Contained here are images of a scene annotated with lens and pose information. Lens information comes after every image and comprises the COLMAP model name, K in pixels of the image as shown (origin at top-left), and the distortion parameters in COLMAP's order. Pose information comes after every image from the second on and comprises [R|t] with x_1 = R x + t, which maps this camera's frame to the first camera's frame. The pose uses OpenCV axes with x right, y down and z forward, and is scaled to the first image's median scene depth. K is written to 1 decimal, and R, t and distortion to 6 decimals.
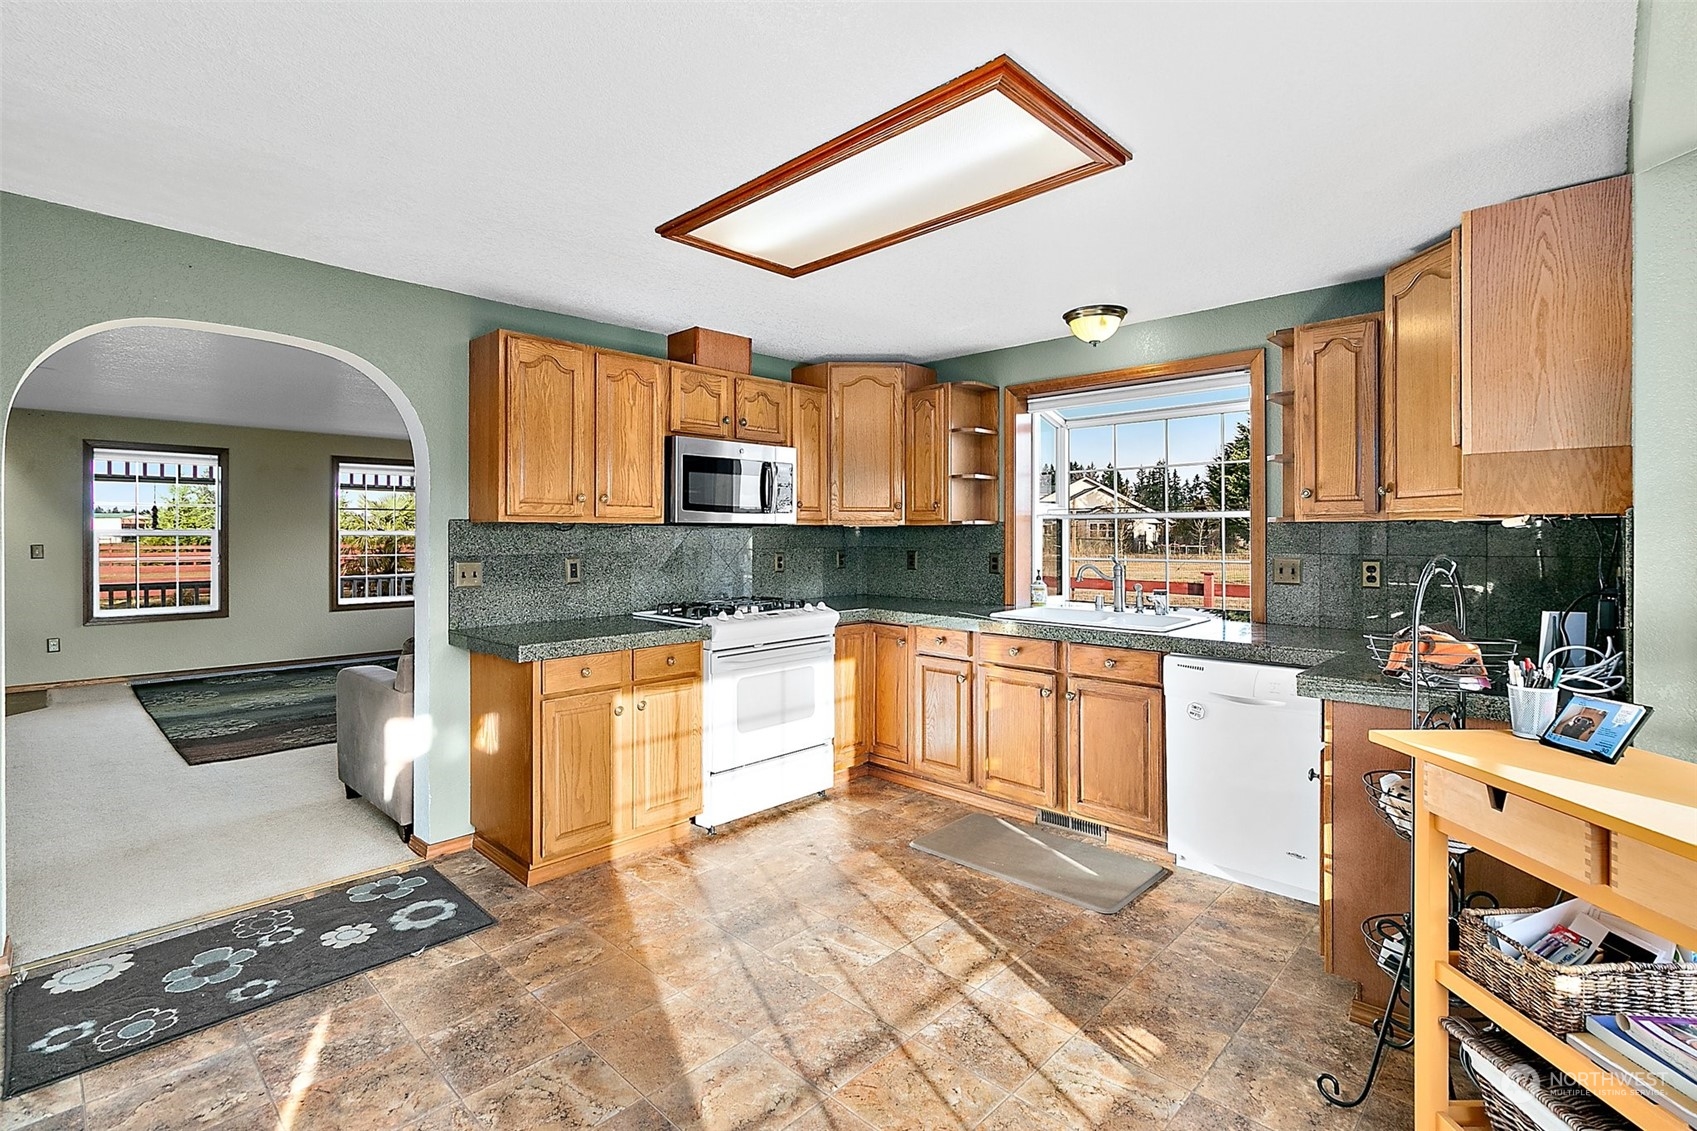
lens RADIAL K [[784.7, 0, 846.1], [0, 784.7, 532.2], [0, 0, 1]] dist [0.000346, 0.000206]
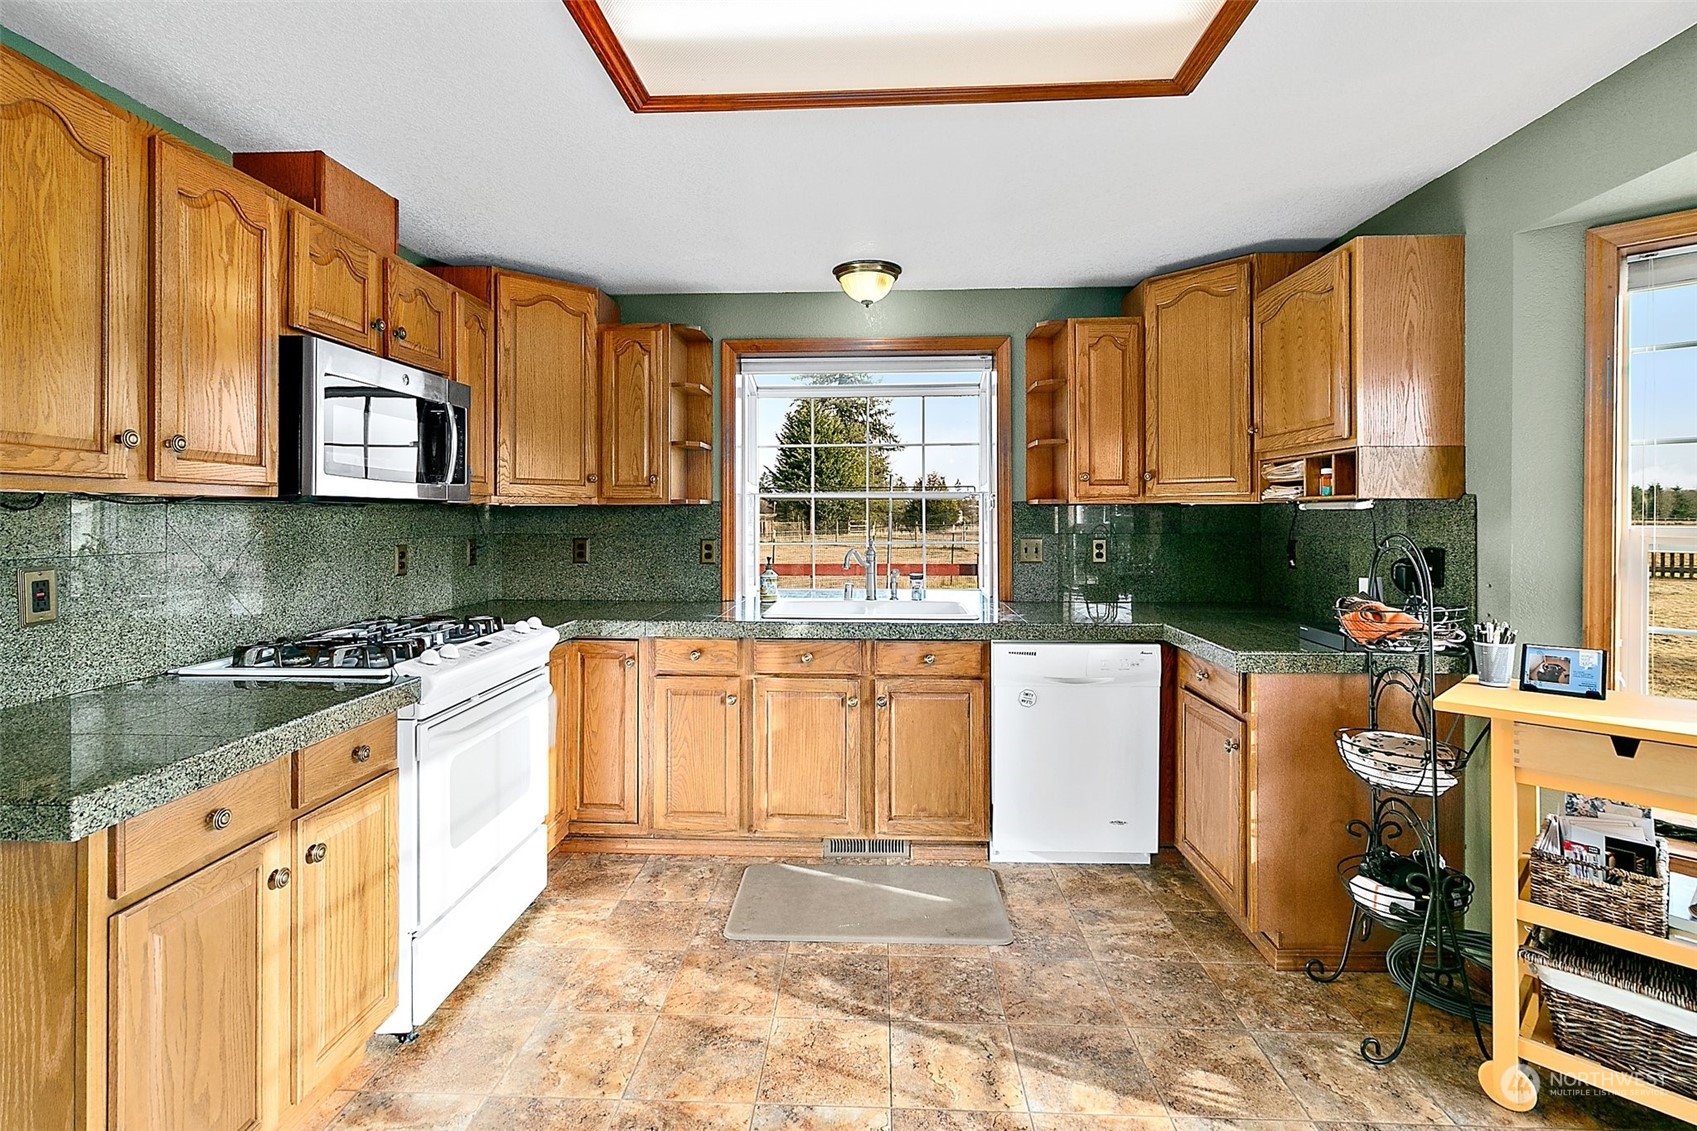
lens RADIAL K [[785.1, 0, 845.2], [0, 785.1, 511.6], [0, 0, 1]] dist [-0.002516, -0.000572]
pose [[0.752899, 0.001802, 0.658133, -0.315142], [0.000262, 0.999995, -0.003038, 0.000429], [-0.658136, 0.002460, 0.752895, 0.364562]]
